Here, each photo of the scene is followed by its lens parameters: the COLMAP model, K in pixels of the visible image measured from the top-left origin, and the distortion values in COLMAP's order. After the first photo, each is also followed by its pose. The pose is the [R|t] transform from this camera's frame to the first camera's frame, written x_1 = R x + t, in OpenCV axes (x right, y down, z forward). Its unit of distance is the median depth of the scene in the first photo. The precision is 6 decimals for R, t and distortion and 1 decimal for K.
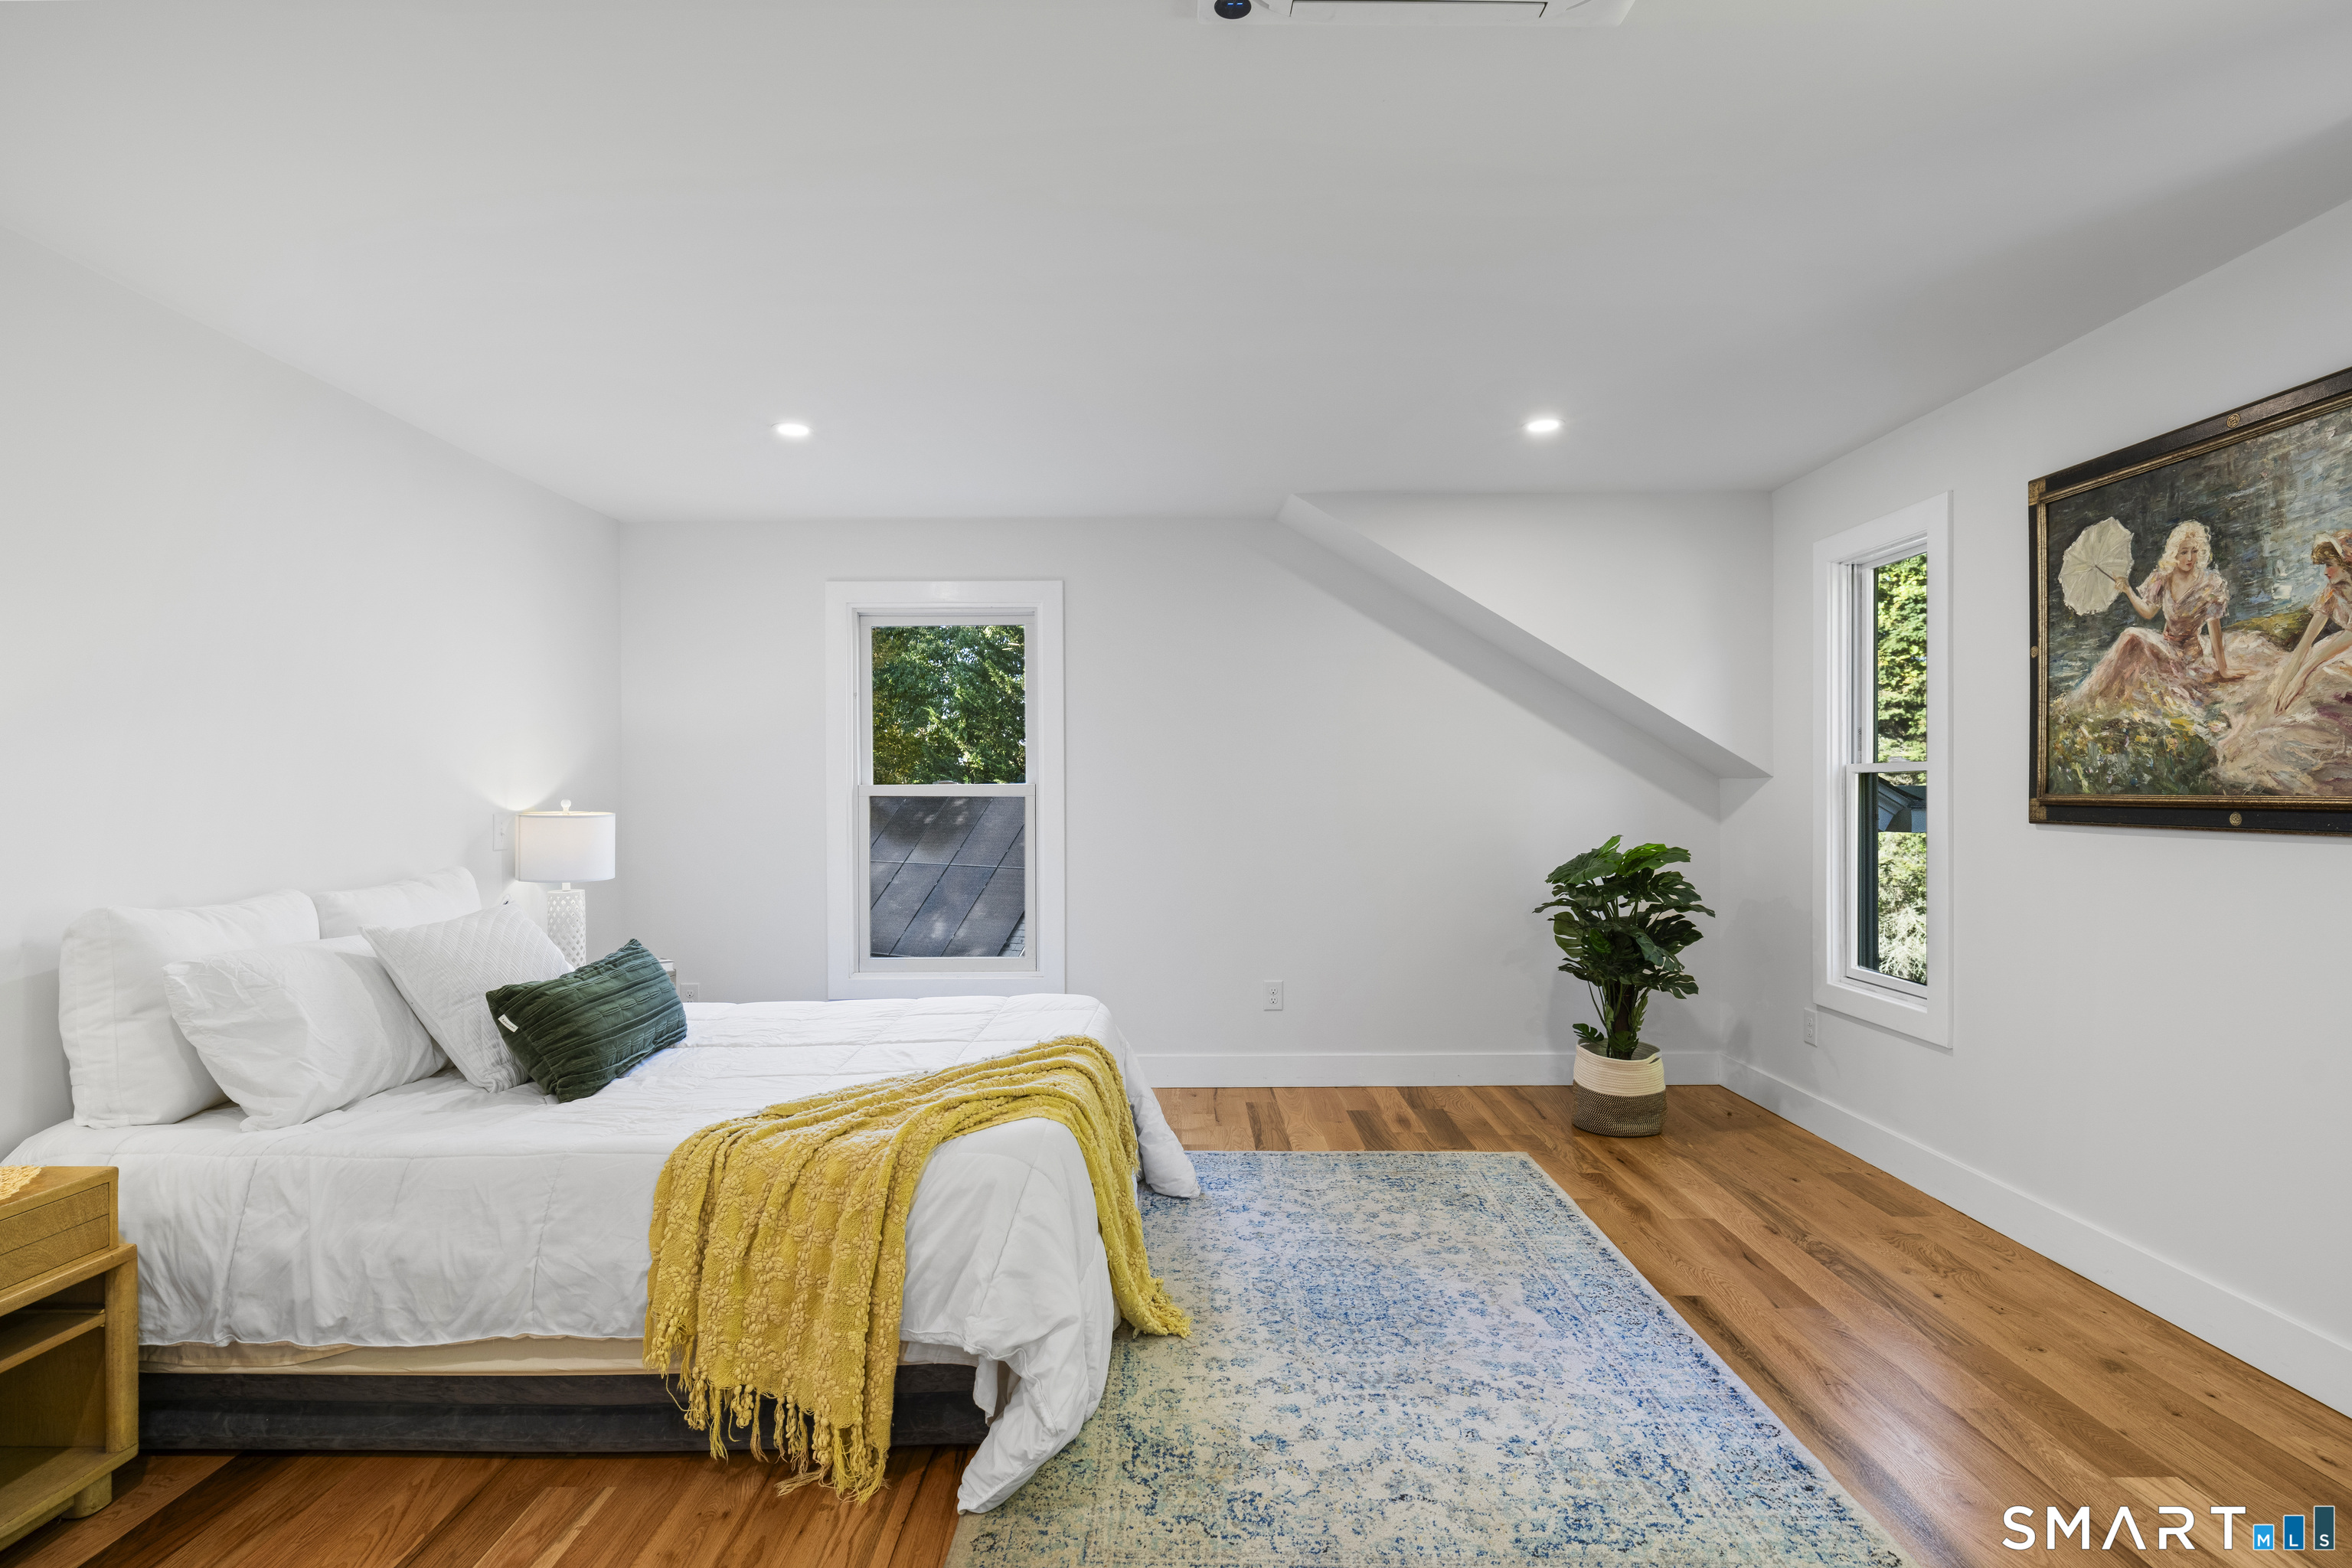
lens RADIAL K [[1118.4, 0, 1173.4], [0, 1118.4, 787.8], [0, 0, 1]] dist [0.003935, -0.000285]
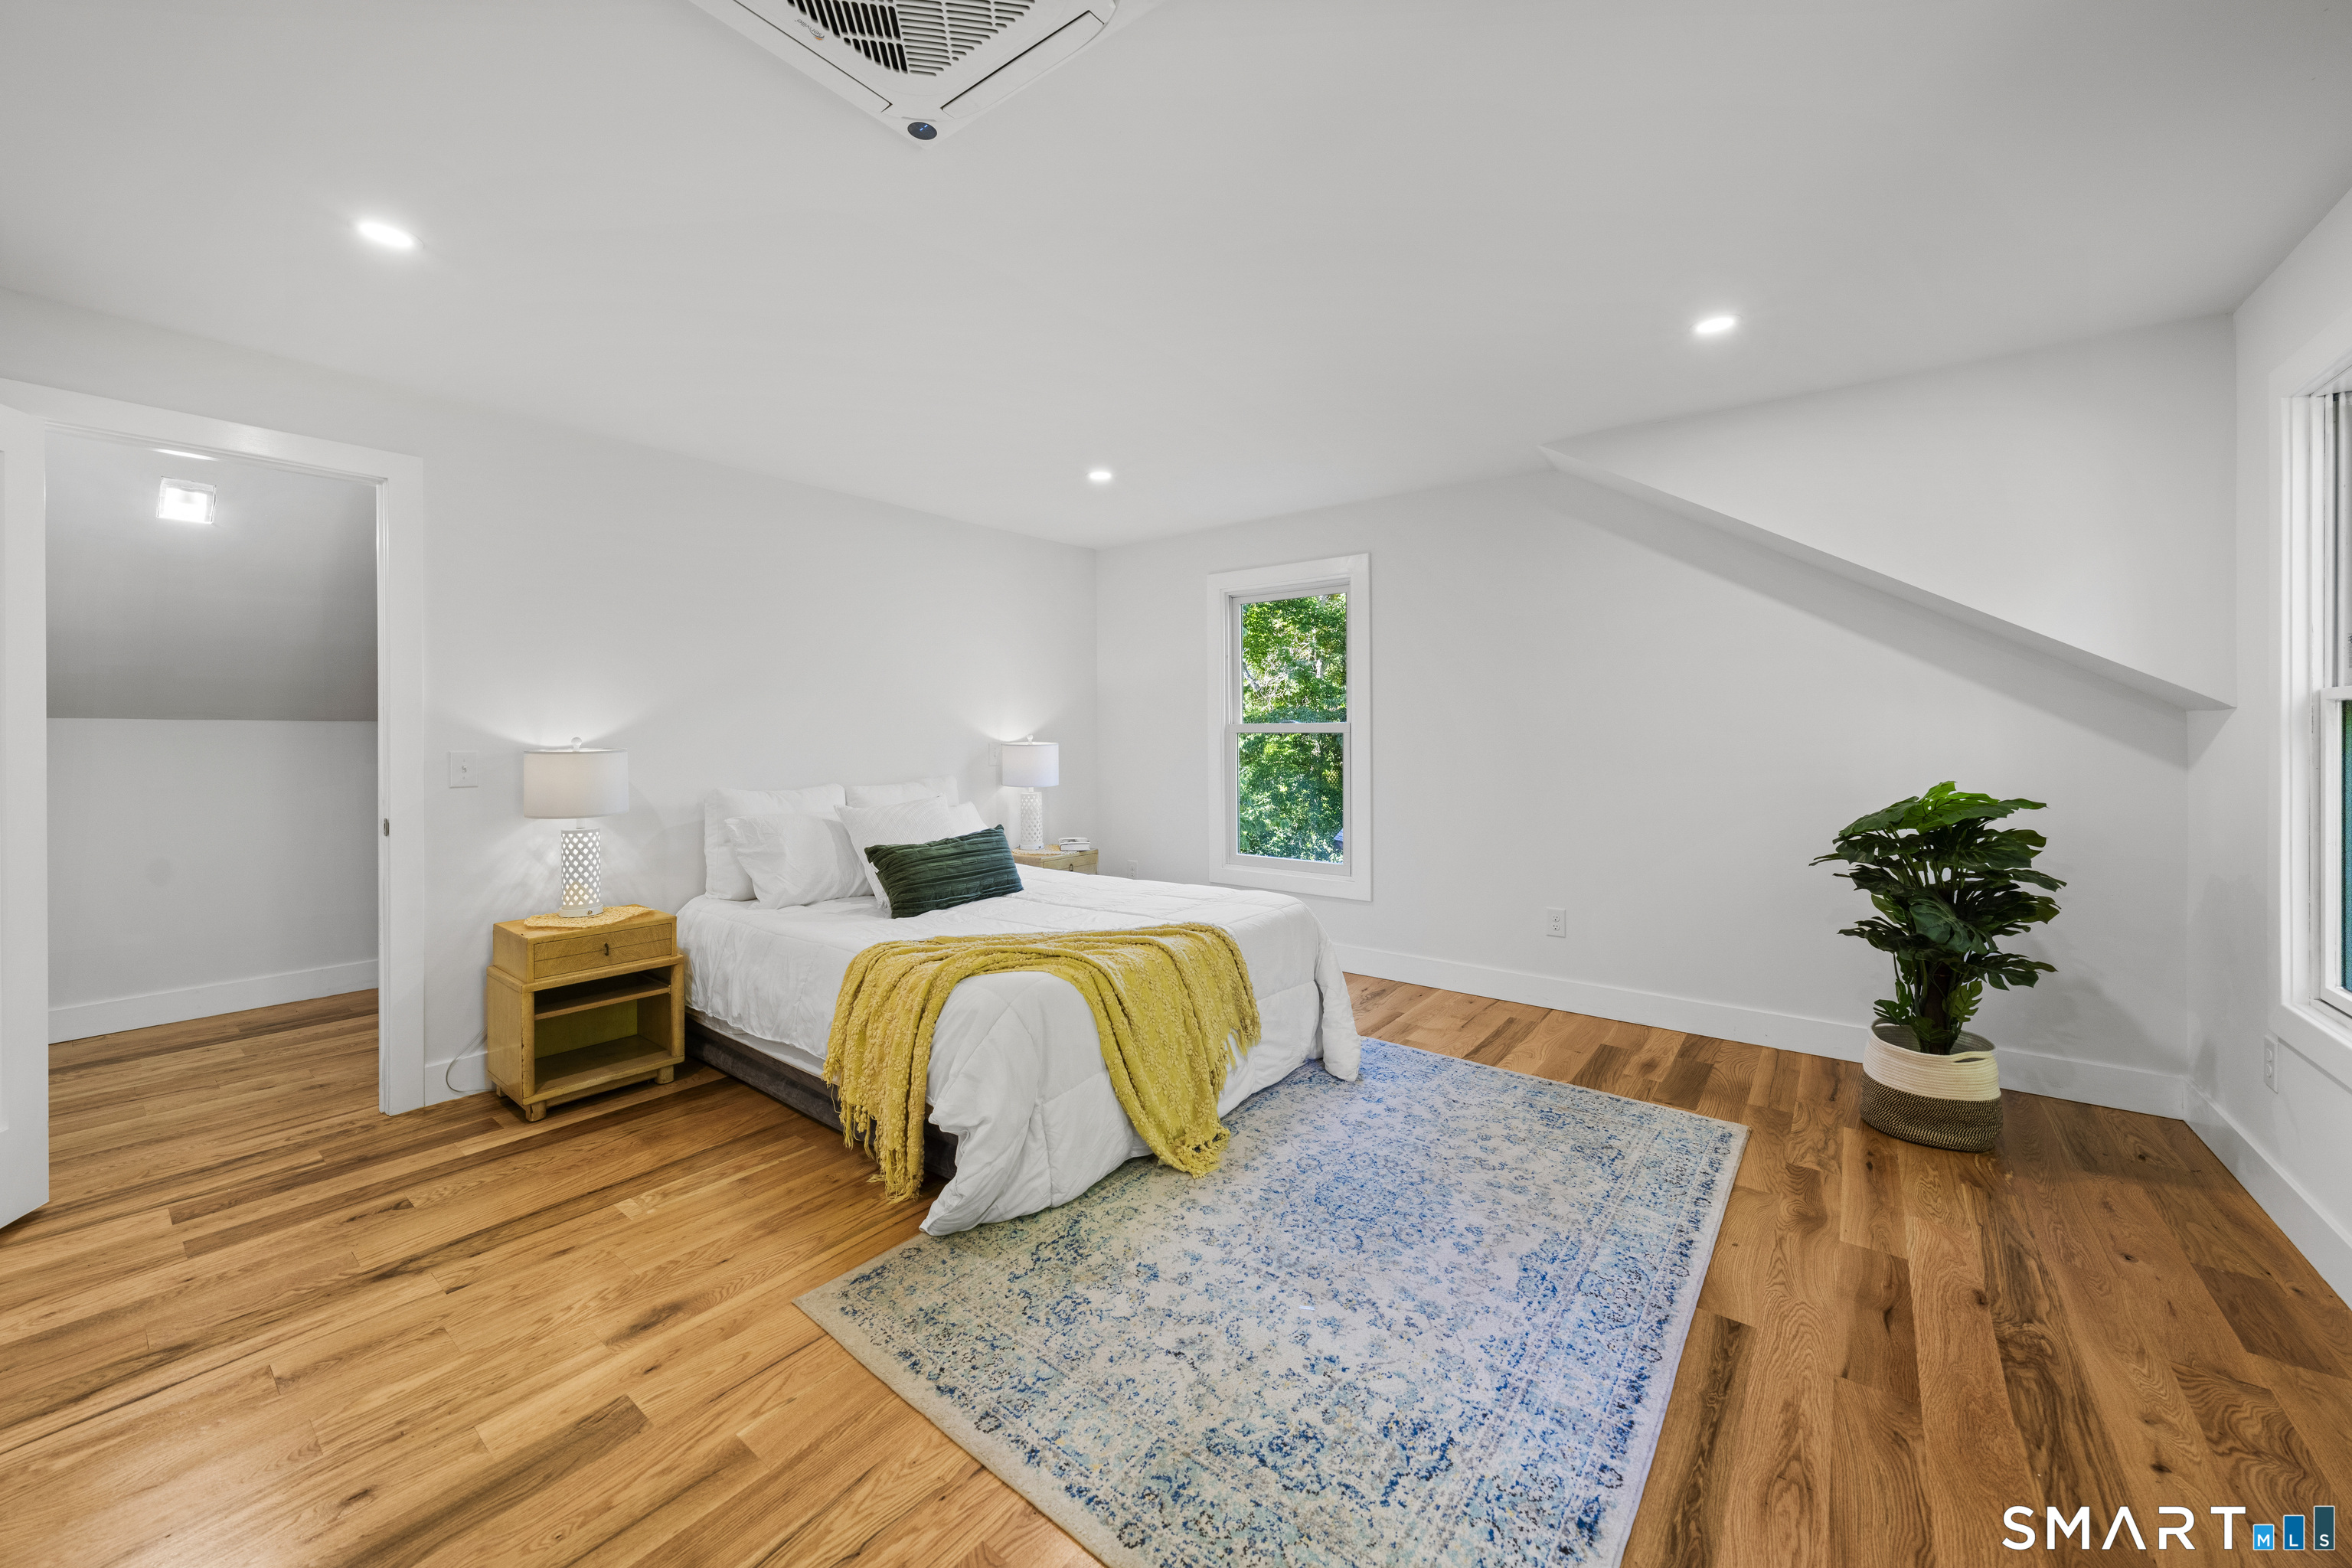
lens RADIAL K [[881.5, 0, 1171.8], [0, 881.5, 723.3], [0, 0, 1]] dist [-0.000674, -0.000477]
pose [[0.791538, -0.005138, -0.611099, 0.607320], [0.003596, 0.999987, -0.003750, -0.000027], [0.611110, 0.000771, 0.791546, 0.237303]]
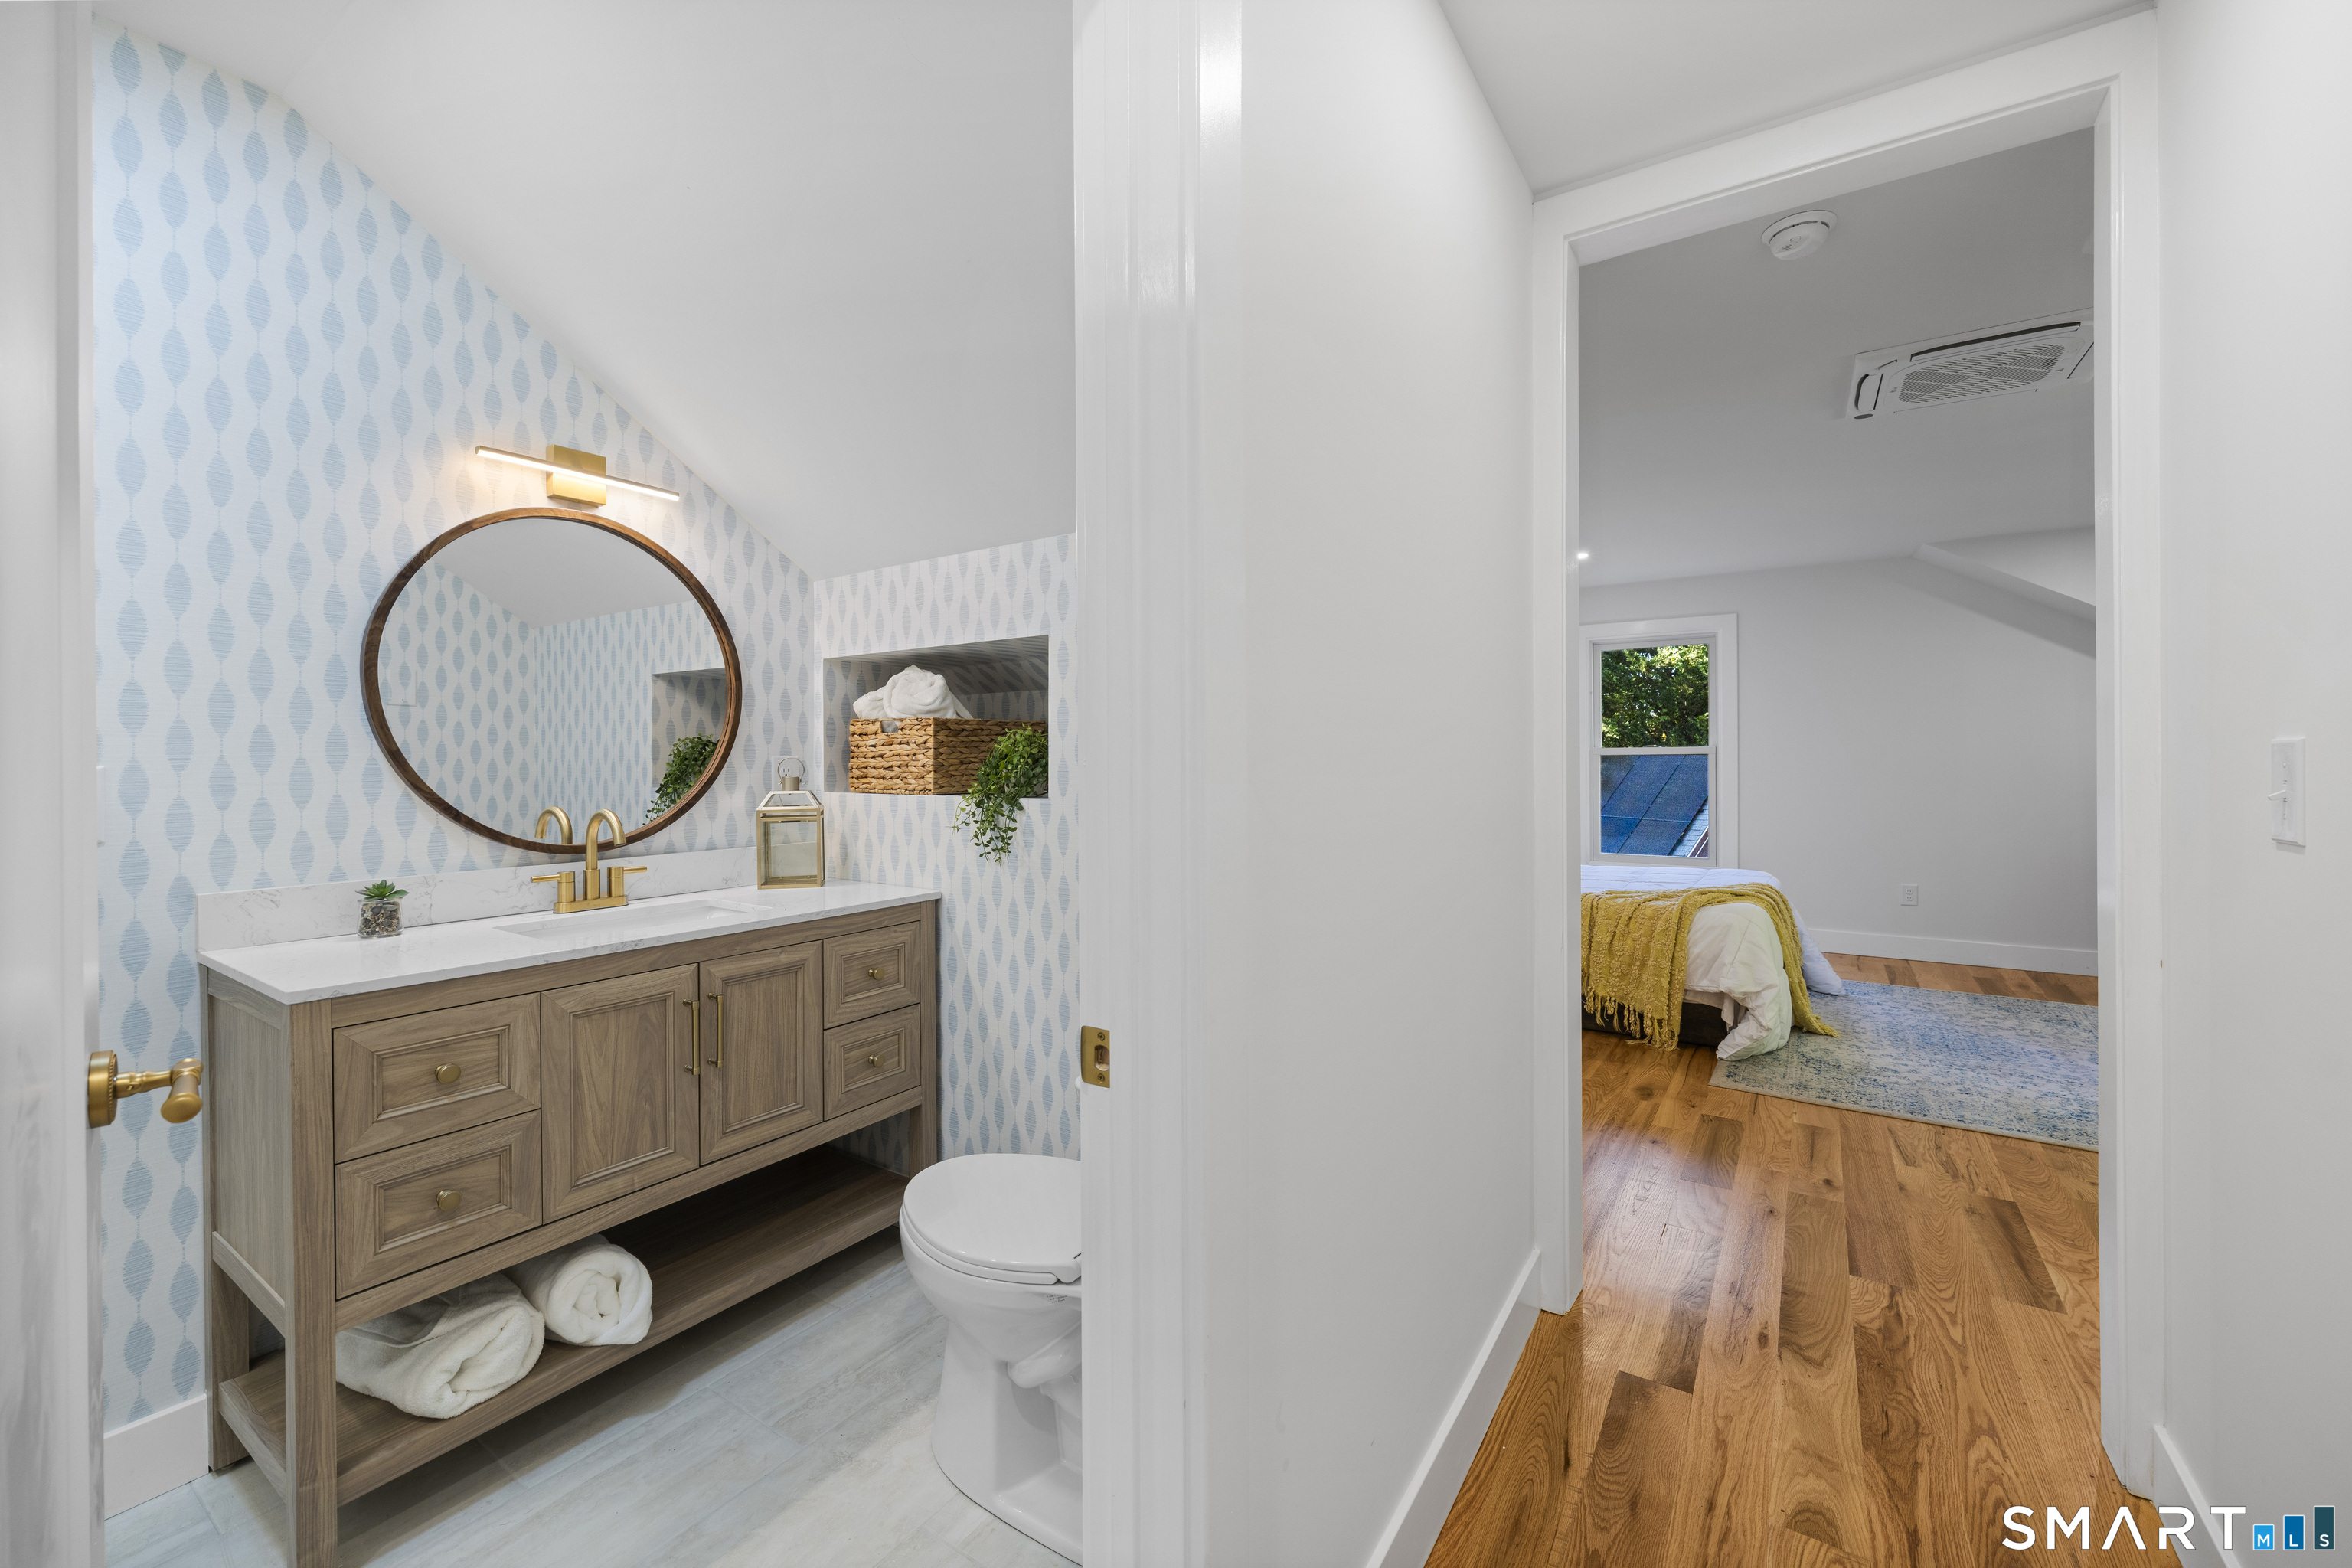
lens RADIAL K [[951.4, 0, 1175.1], [0, 951.4, 761.4], [0, 0, 1]] dist [-0.001233, -0.000456]
pose [[0.830459, 0.002018, -0.557076, -0.023747], [0.000968, 0.999987, 0.005065, 0.018810], [0.557079, -0.004746, 0.830446, -0.993081]]
